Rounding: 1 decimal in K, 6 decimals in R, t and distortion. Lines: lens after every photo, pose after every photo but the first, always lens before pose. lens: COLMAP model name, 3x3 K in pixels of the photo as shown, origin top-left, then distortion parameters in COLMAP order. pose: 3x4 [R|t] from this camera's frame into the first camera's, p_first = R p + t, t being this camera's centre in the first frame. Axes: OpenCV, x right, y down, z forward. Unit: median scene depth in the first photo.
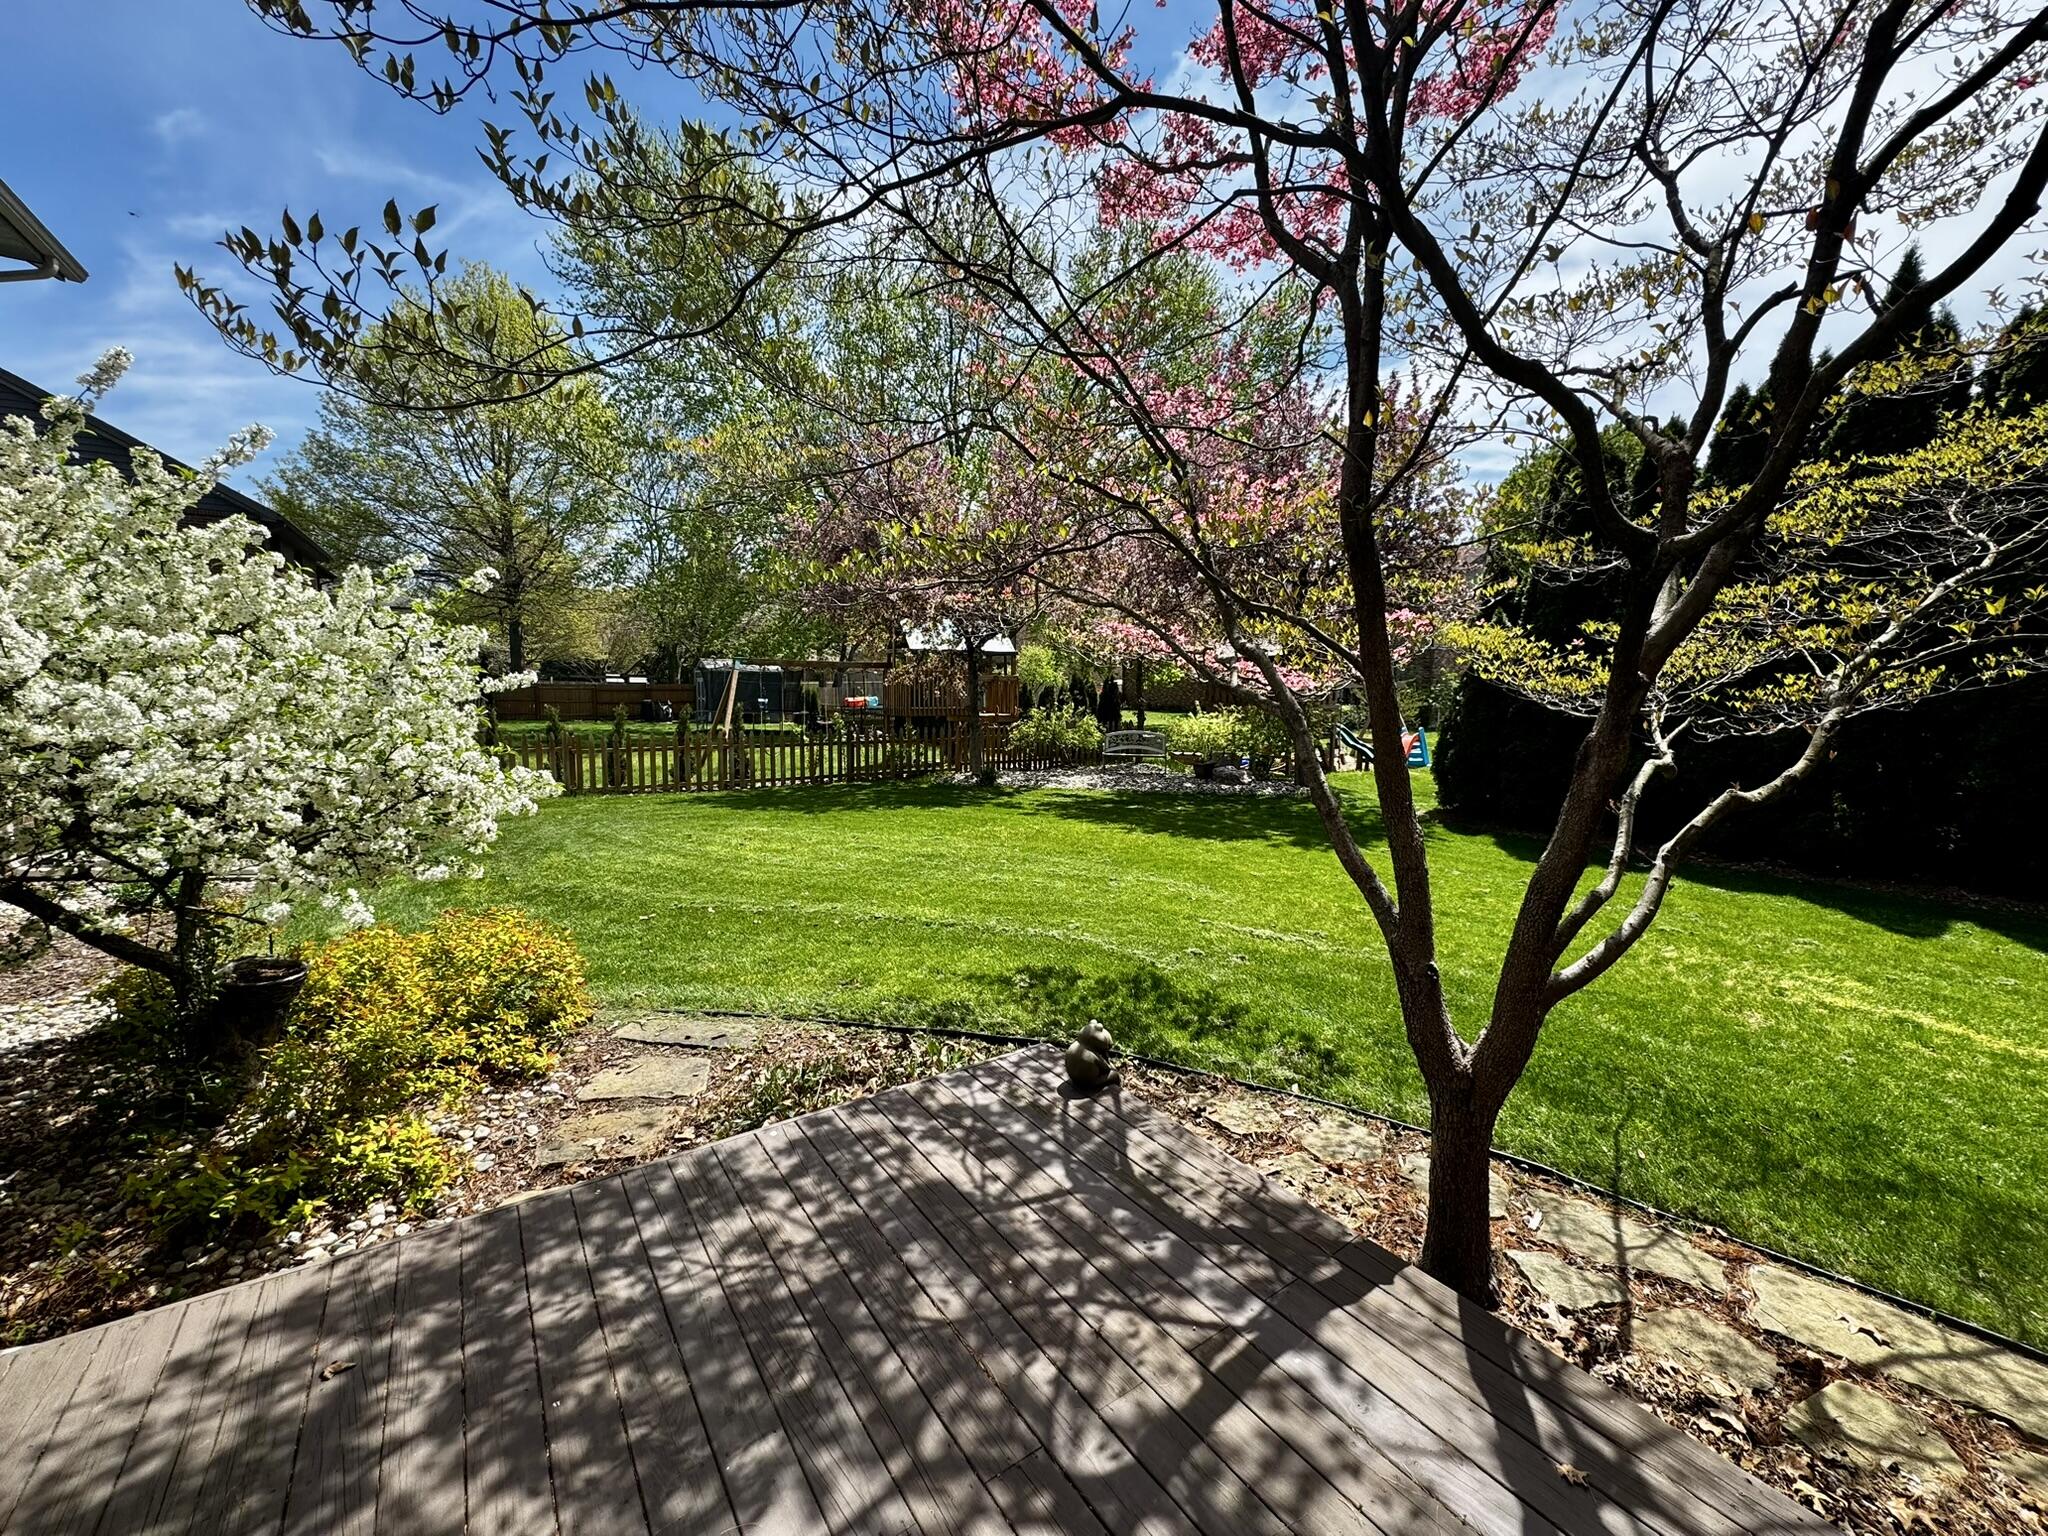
lens RADIAL K [[817.1, 0, 1023.4], [0, 817.1, 764.9], [0, 0, 1]] dist [-0.003466, 0.000195]
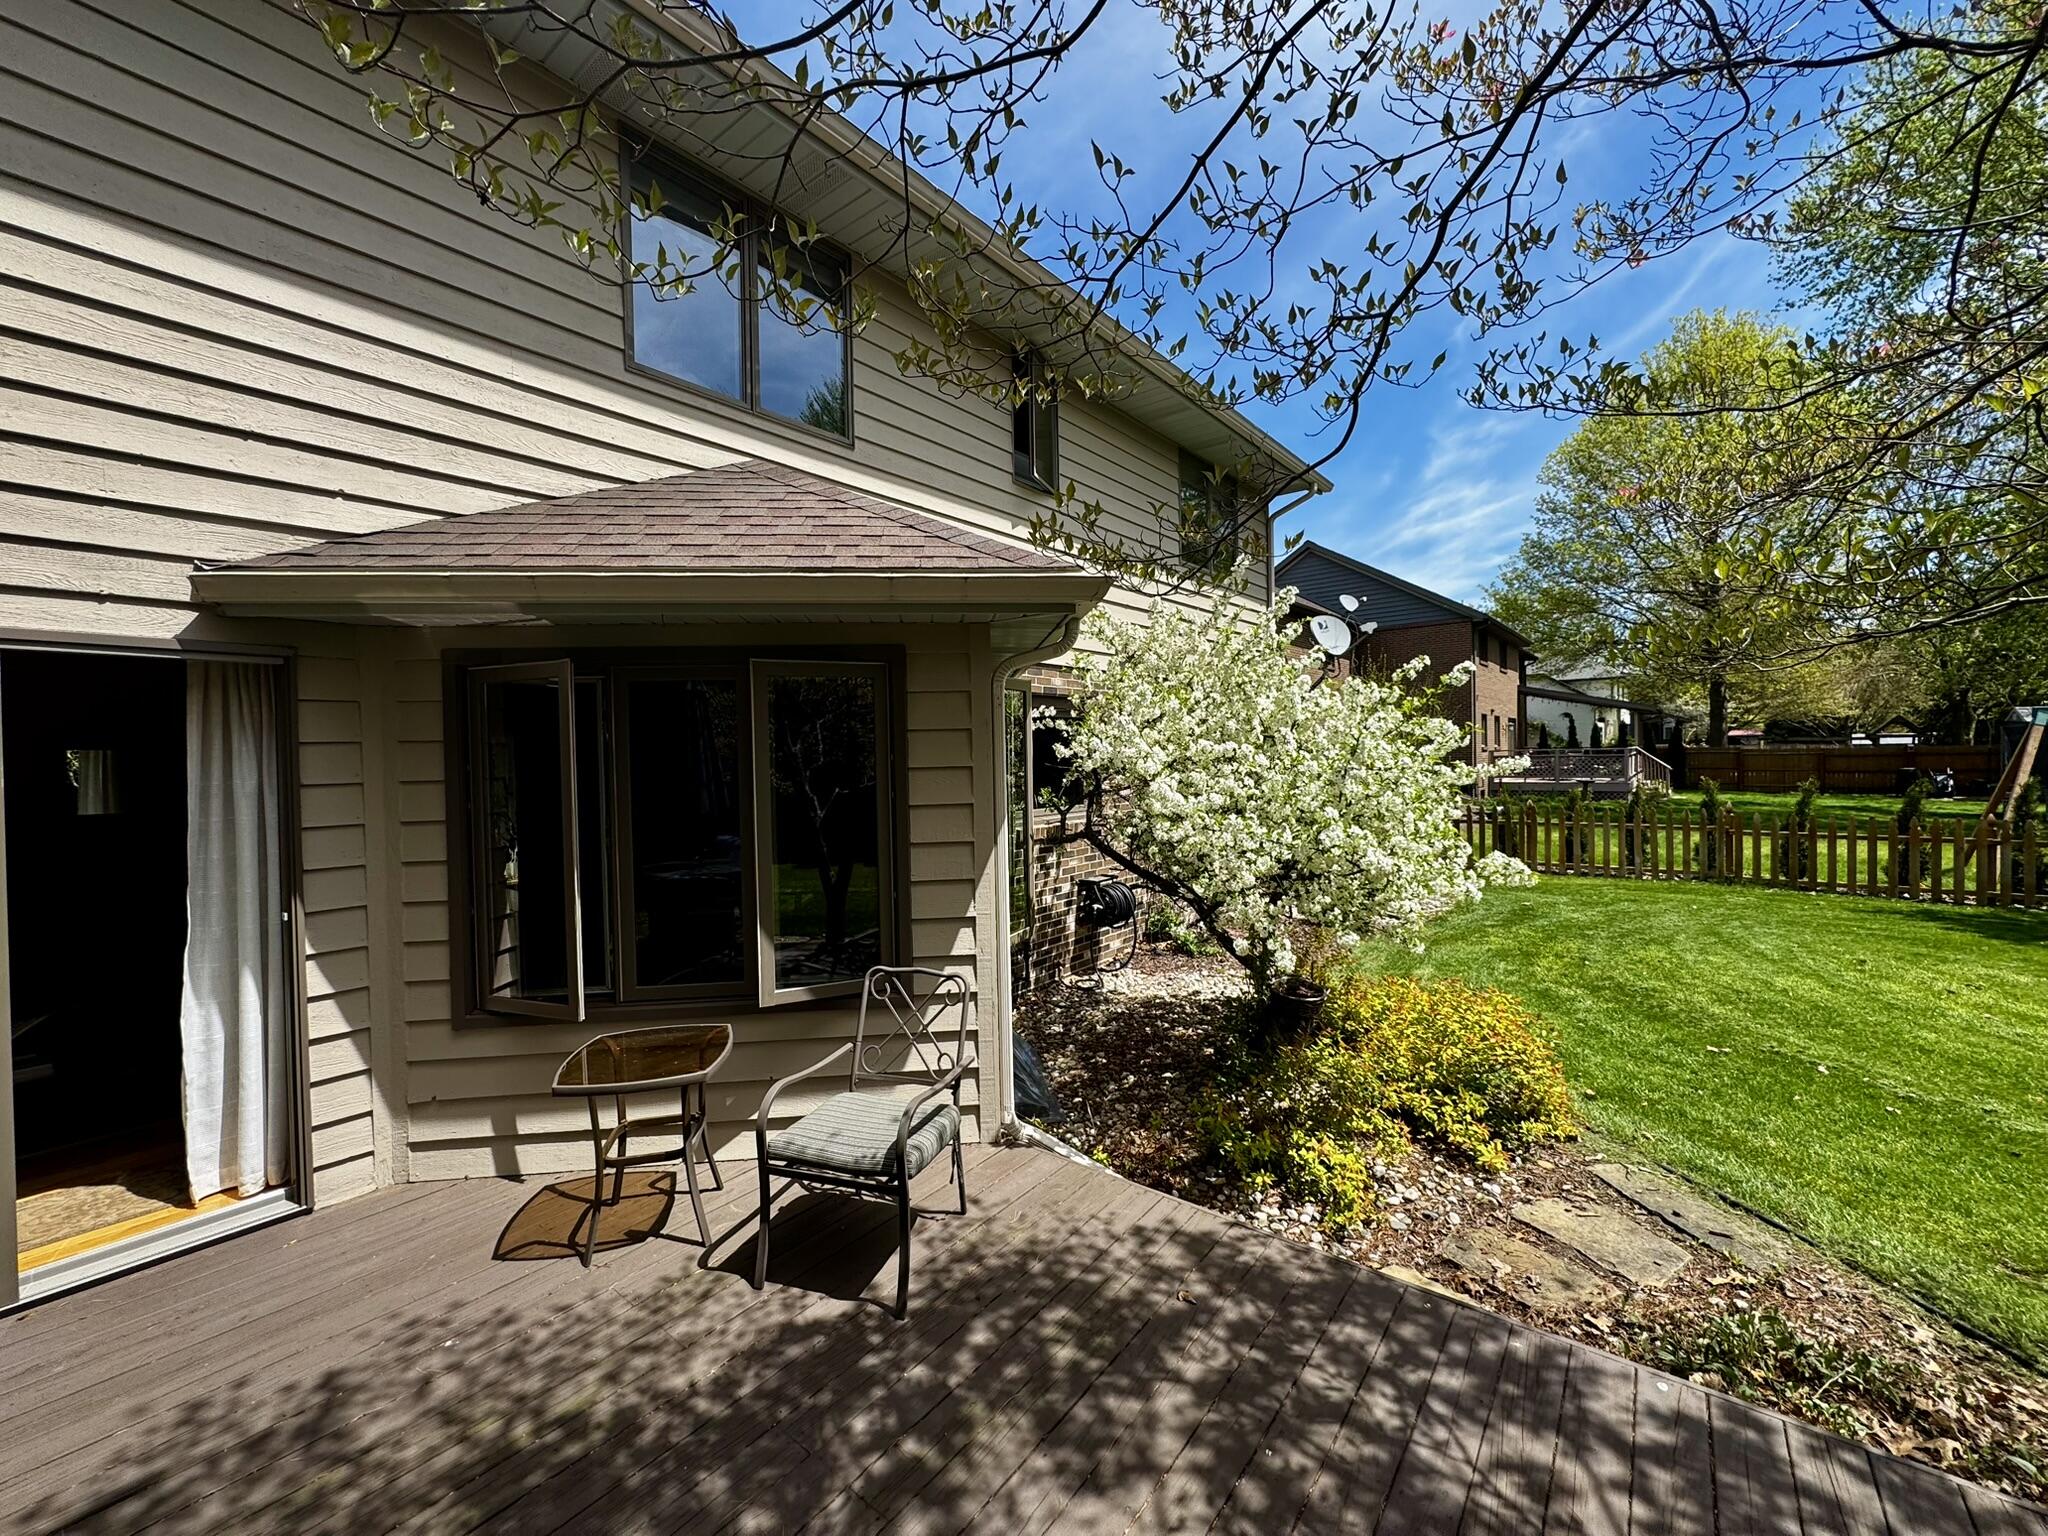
lens RADIAL K [[817.1, 0, 1023.4], [0, 817.1, 764.9], [0, 0, 1]] dist [-0.003466, 0.000195]
pose [[0.281086, -0.004055, -0.959674, 0.232888], [-0.072338, 0.997057, -0.025400, -0.046732], [0.956952, 0.076560, 0.279965, 0.191391]]
